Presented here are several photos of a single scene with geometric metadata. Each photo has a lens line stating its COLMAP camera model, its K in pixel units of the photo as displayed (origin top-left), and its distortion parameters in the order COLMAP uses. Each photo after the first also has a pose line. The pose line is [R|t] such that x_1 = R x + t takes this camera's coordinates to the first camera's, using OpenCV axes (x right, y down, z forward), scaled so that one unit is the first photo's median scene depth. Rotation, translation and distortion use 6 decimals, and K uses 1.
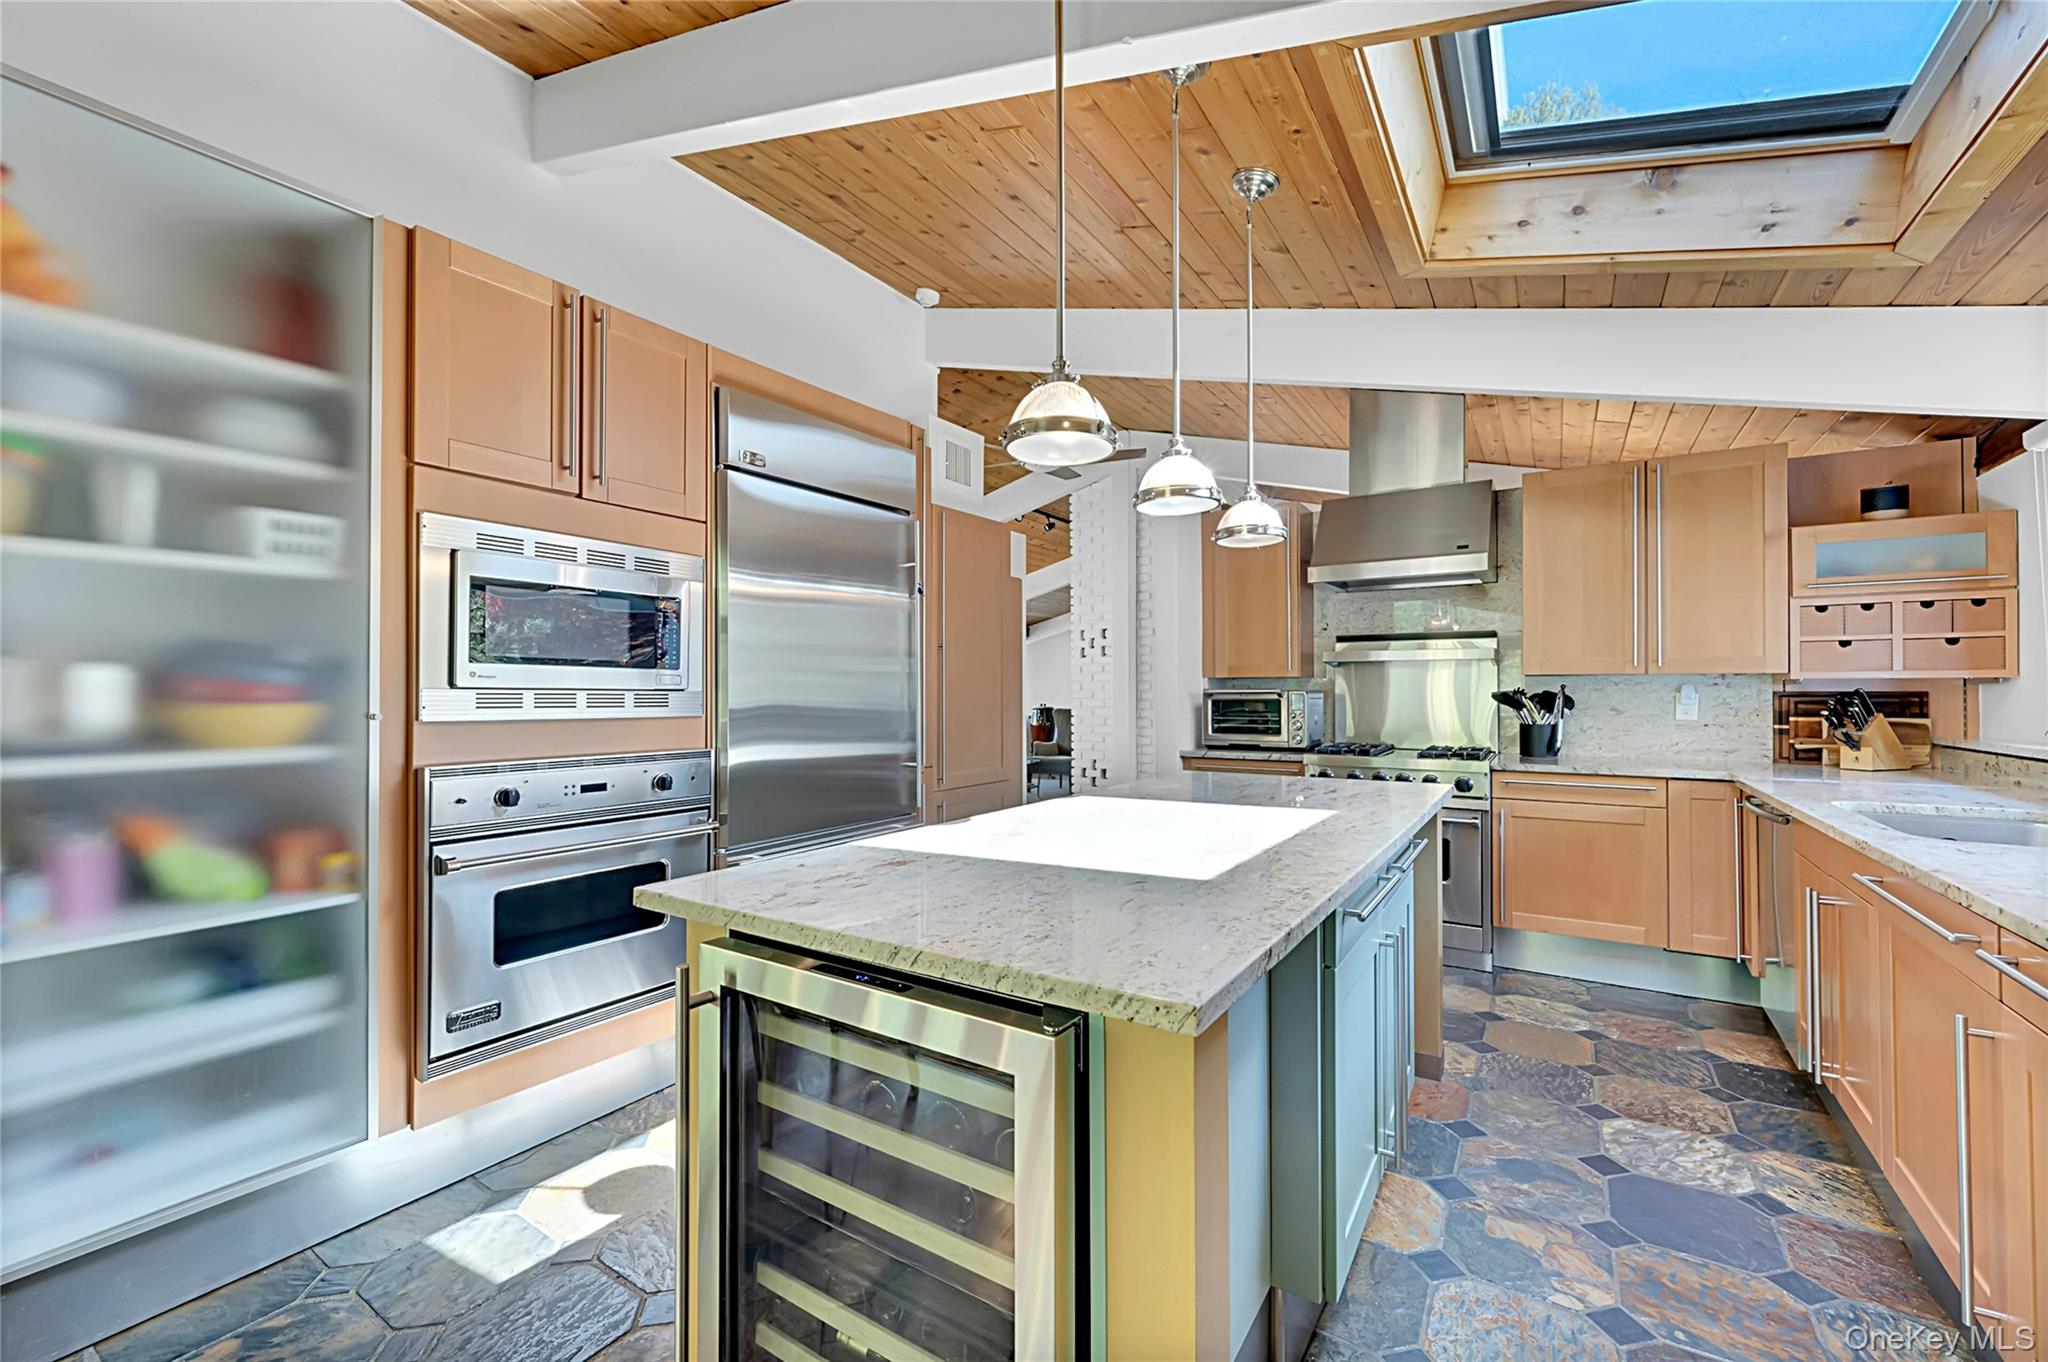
lens RADIAL K [[811.2, 0, 1024.0], [0, 811.2, 681.0], [0, 0, 1]] dist [0.000728, 0.000022]
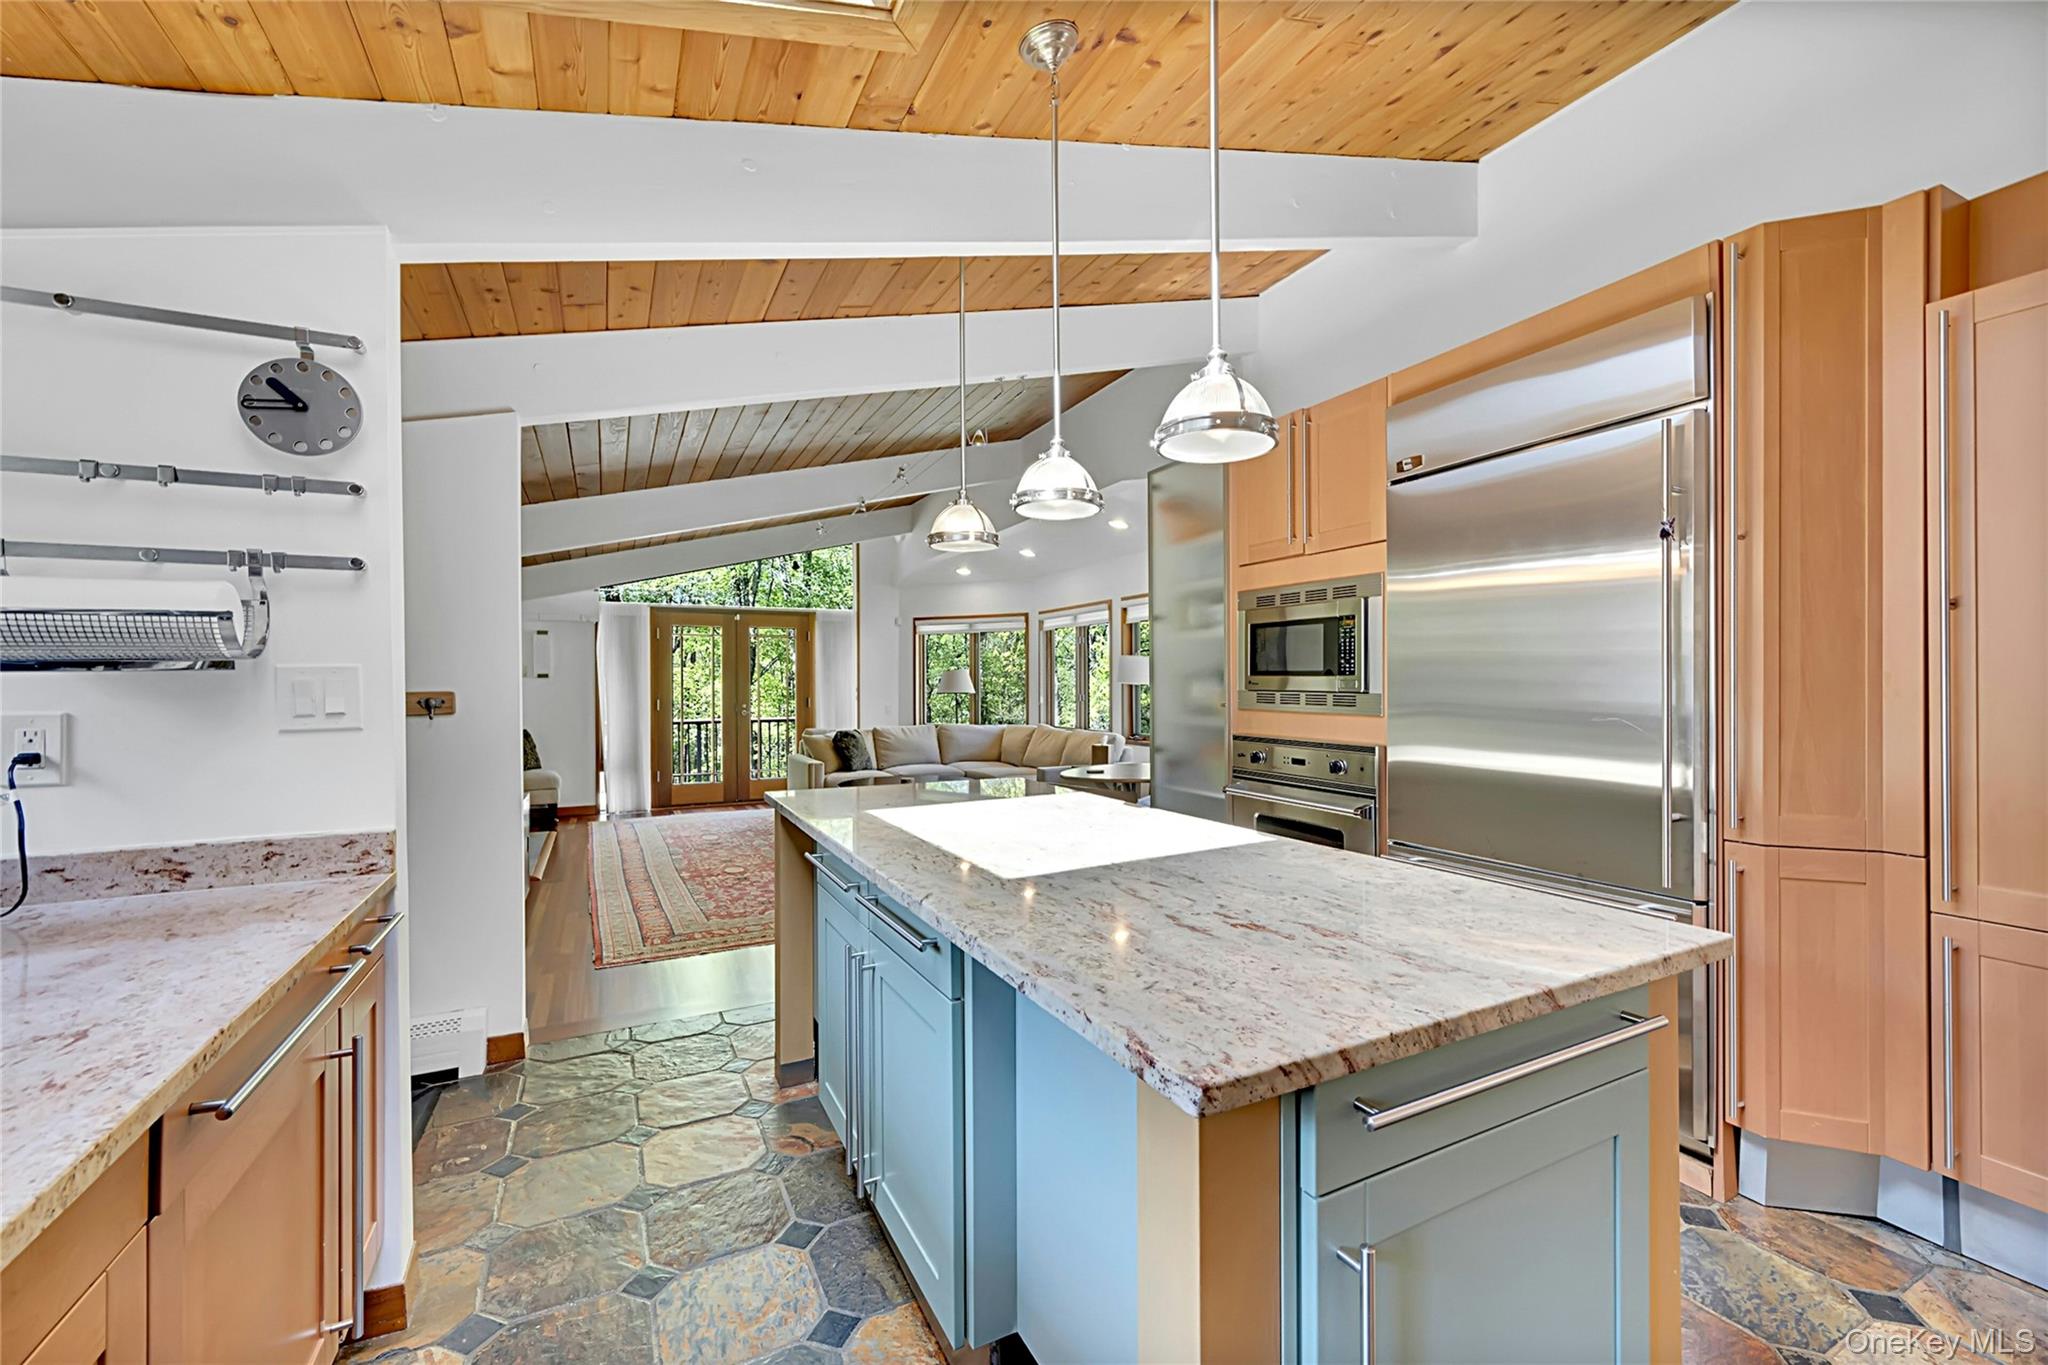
lens RADIAL K [[811.2, 0, 1024.0], [0, 811.2, 682.5], [0, 0, 1]] dist [0.000728, 0.000022]
pose [[-0.491060, -0.001929, -0.871123, 0.932545], [0.011595, 0.999894, -0.008750, 0.000895], [0.871048, -0.014398, -0.490986, 1.276687]]
